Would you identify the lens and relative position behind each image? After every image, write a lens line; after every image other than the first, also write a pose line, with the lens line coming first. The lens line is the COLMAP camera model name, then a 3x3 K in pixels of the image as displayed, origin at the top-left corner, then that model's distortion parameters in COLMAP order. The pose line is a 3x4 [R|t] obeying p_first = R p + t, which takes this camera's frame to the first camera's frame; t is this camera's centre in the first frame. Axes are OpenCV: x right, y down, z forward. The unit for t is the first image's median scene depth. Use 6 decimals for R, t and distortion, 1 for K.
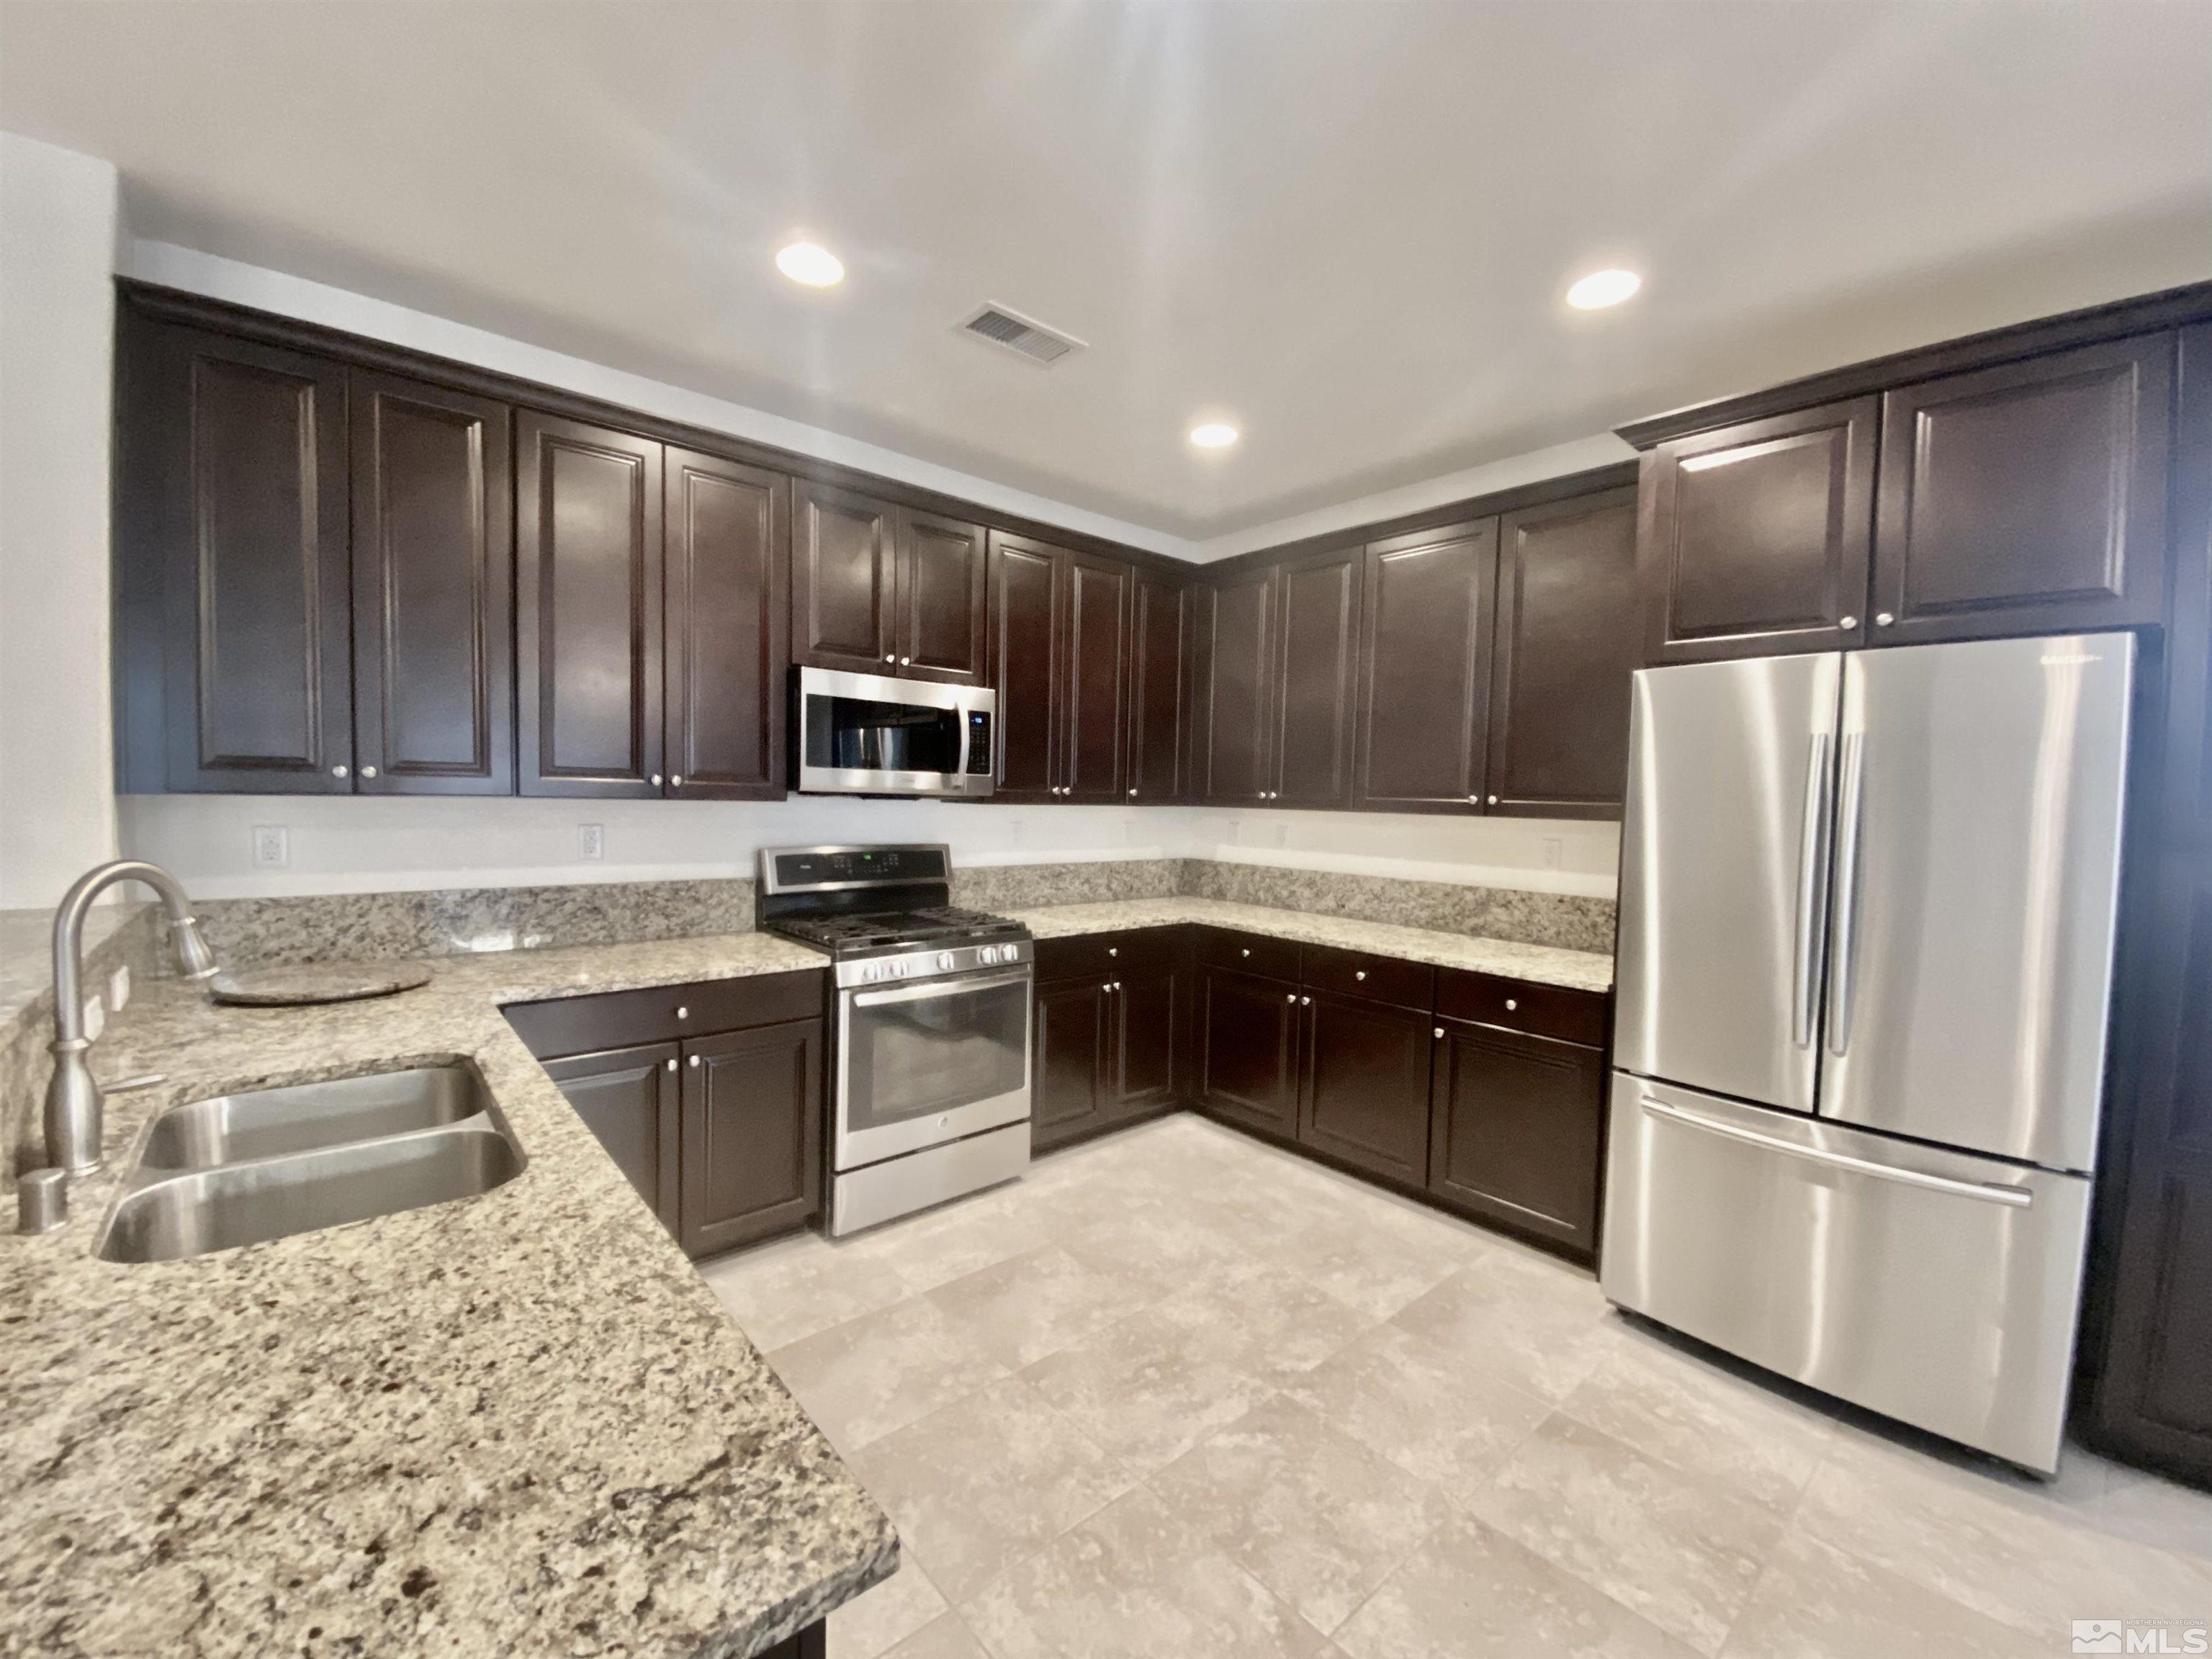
lens RADIAL K [[906.7, 0, 1108.4], [0, 906.7, 841.8], [0, 0, 1]] dist [0.013749, -0.017823]
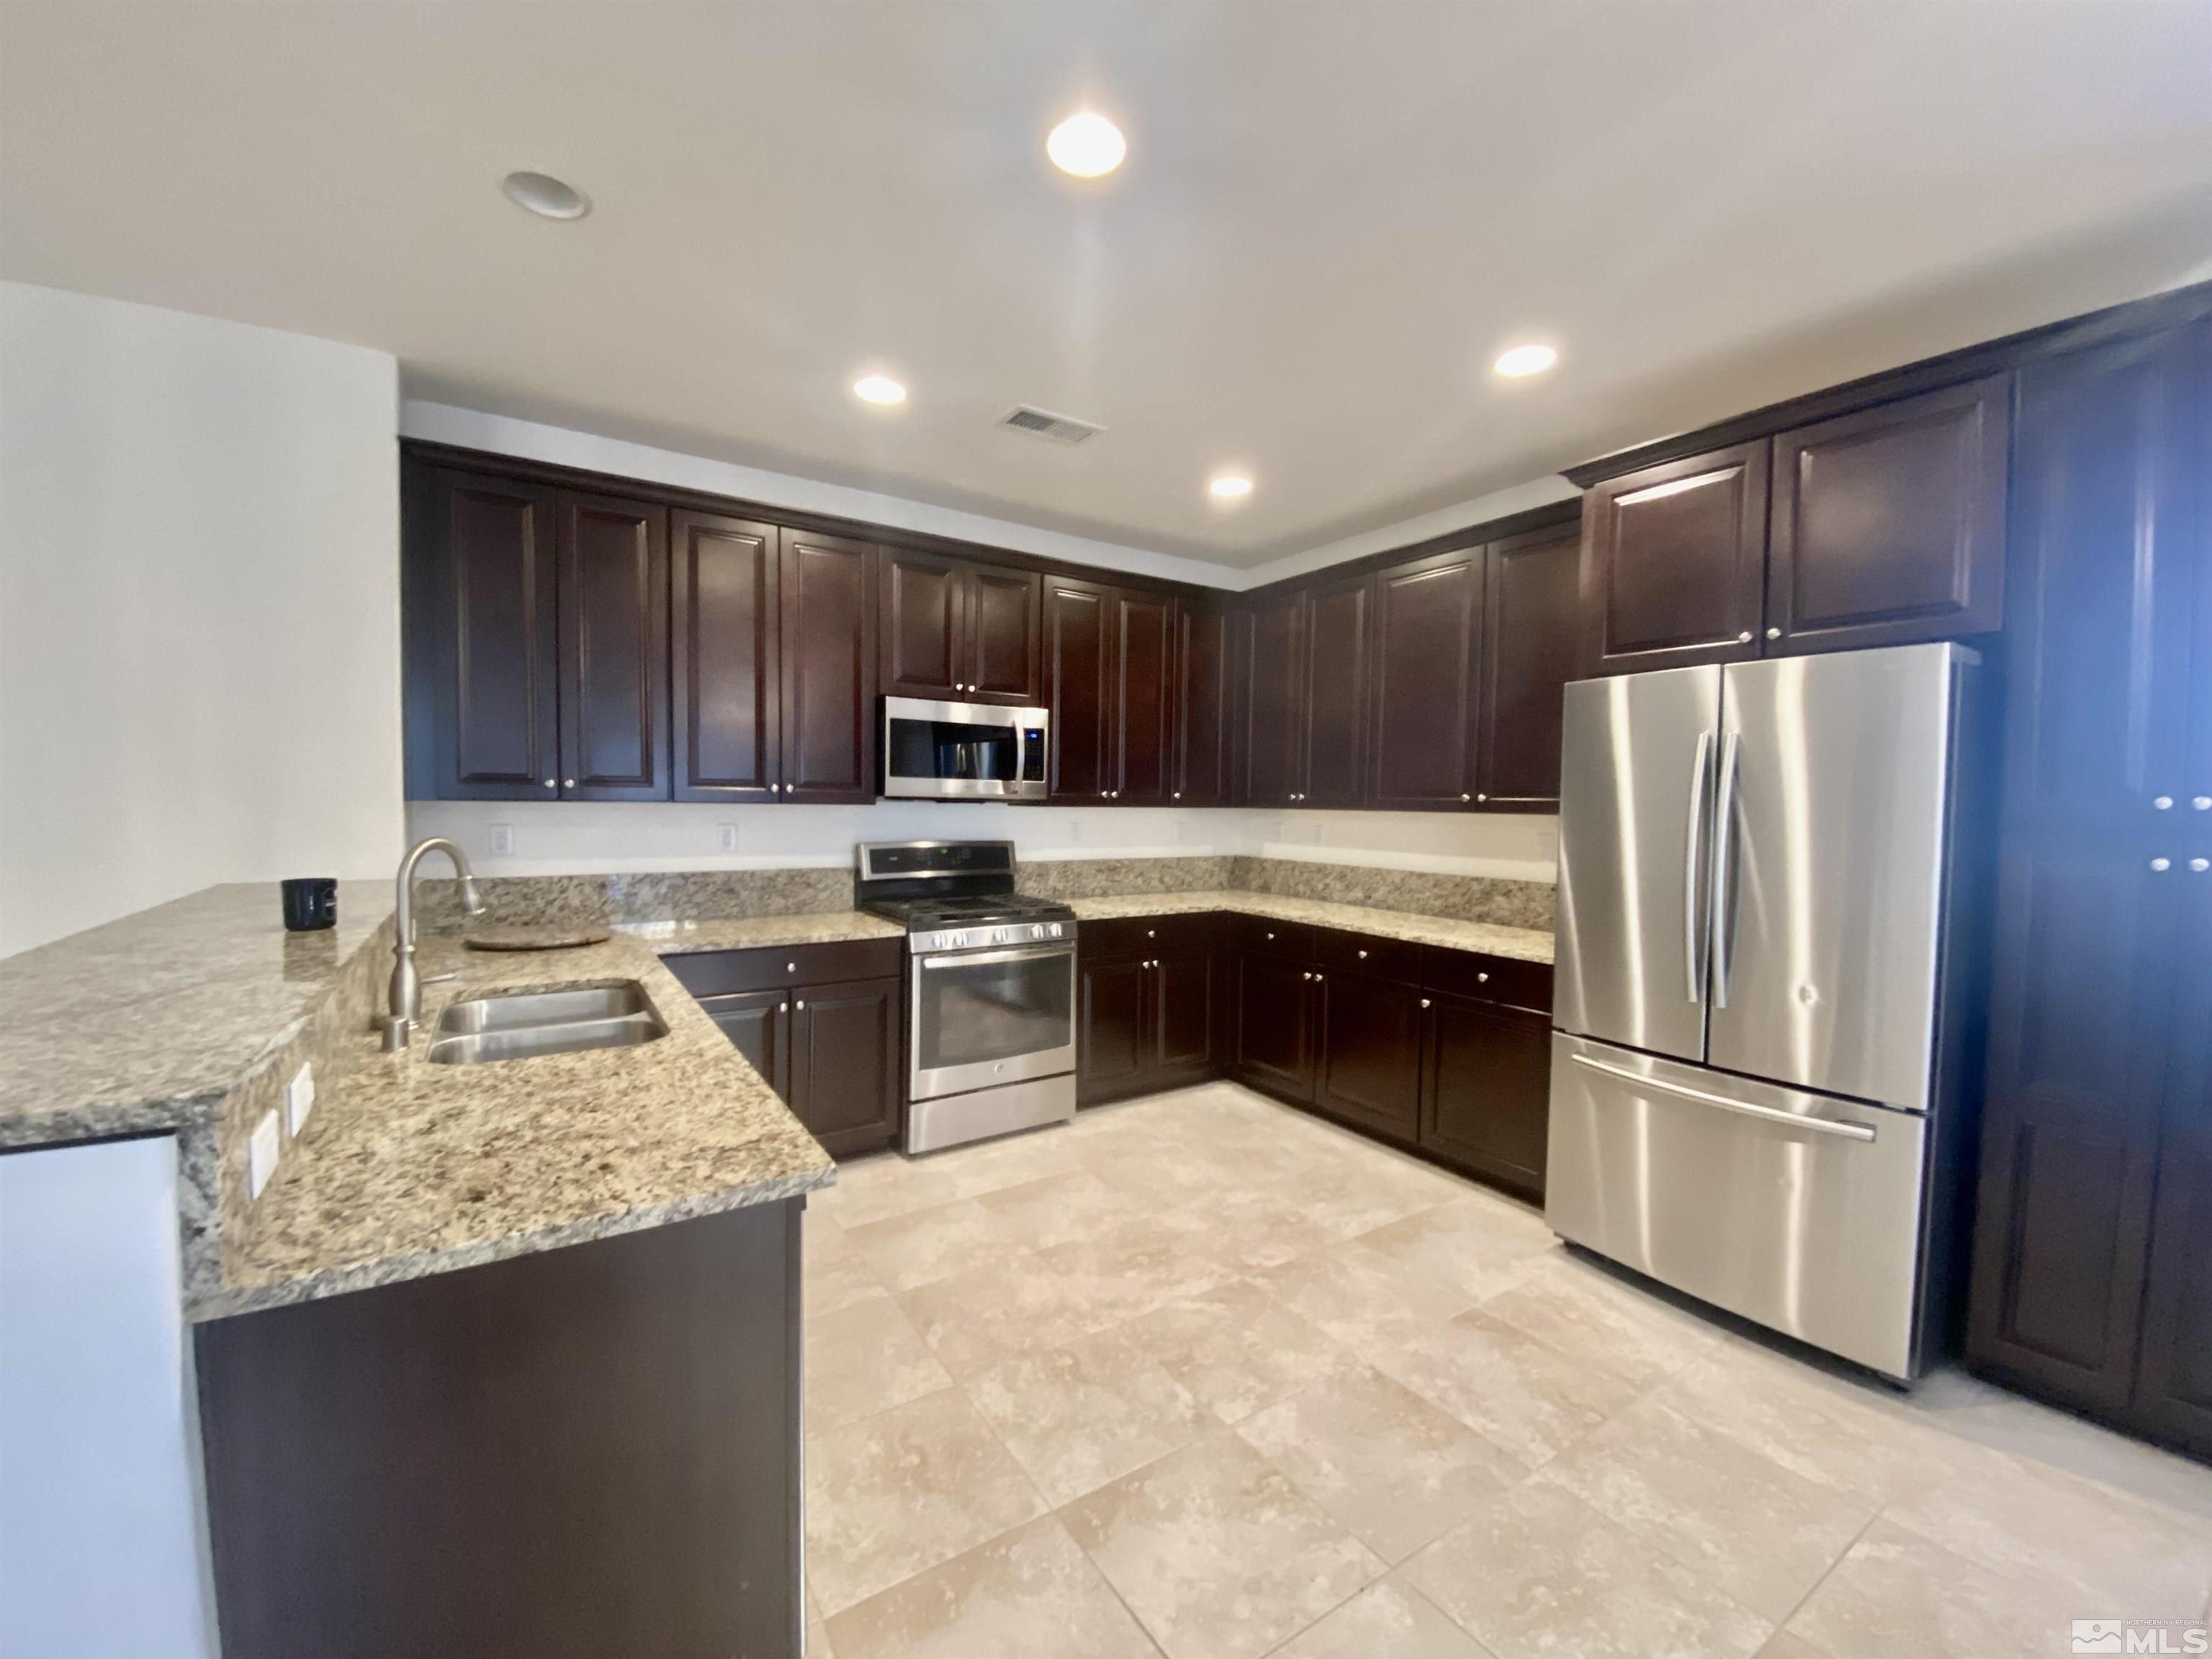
lens RADIAL K [[906.7, 0, 1108.4], [0, 906.7, 841.8], [0, 0, 1]] dist [0.013749, -0.017823]
pose [[0.990500, -0.003798, -0.137459, 0.151492], [0.002376, 0.999942, -0.010509, 0.023083], [0.137491, 0.010083, 0.990452, -0.209257]]
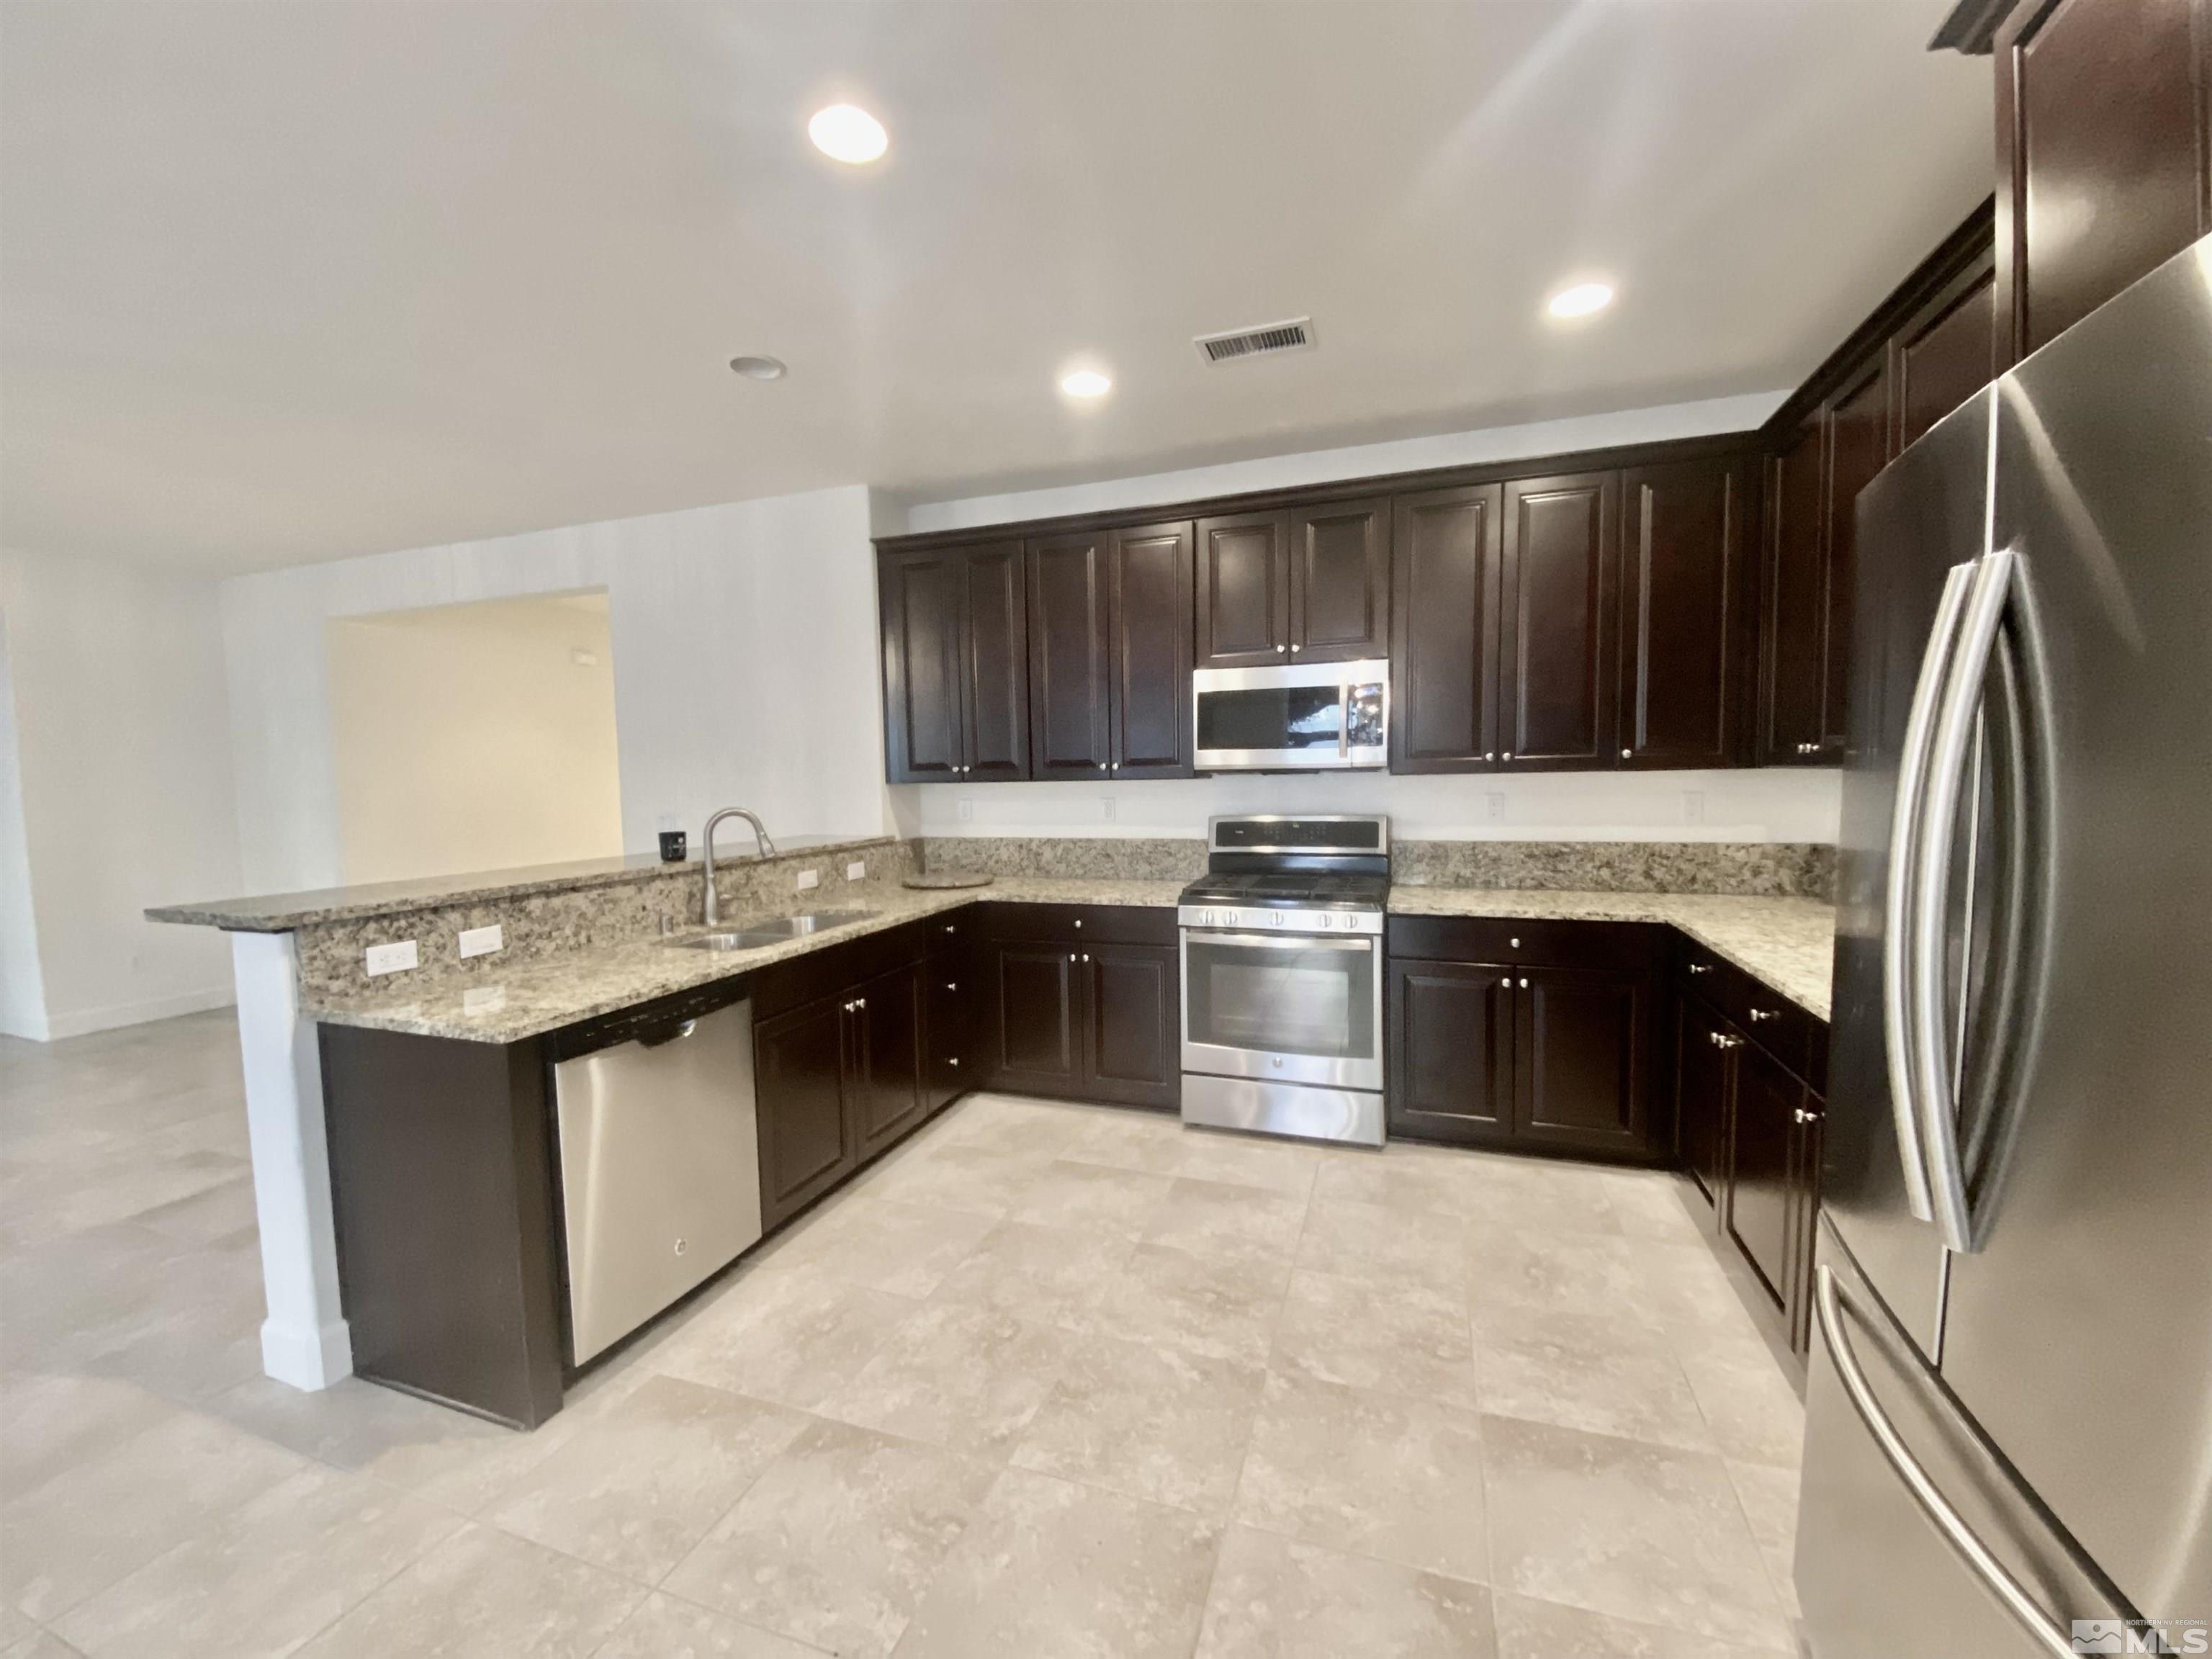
lens RADIAL K [[906.7, 0, 1108.4], [0, 906.7, 841.8], [0, 0, 1]] dist [0.013749, -0.017823]
pose [[0.487709, 0.035181, -0.872297, 0.793183], [-0.019121, 0.999378, 0.029616, 0.009936], [0.872797, 0.002235, 0.488079, 0.314601]]
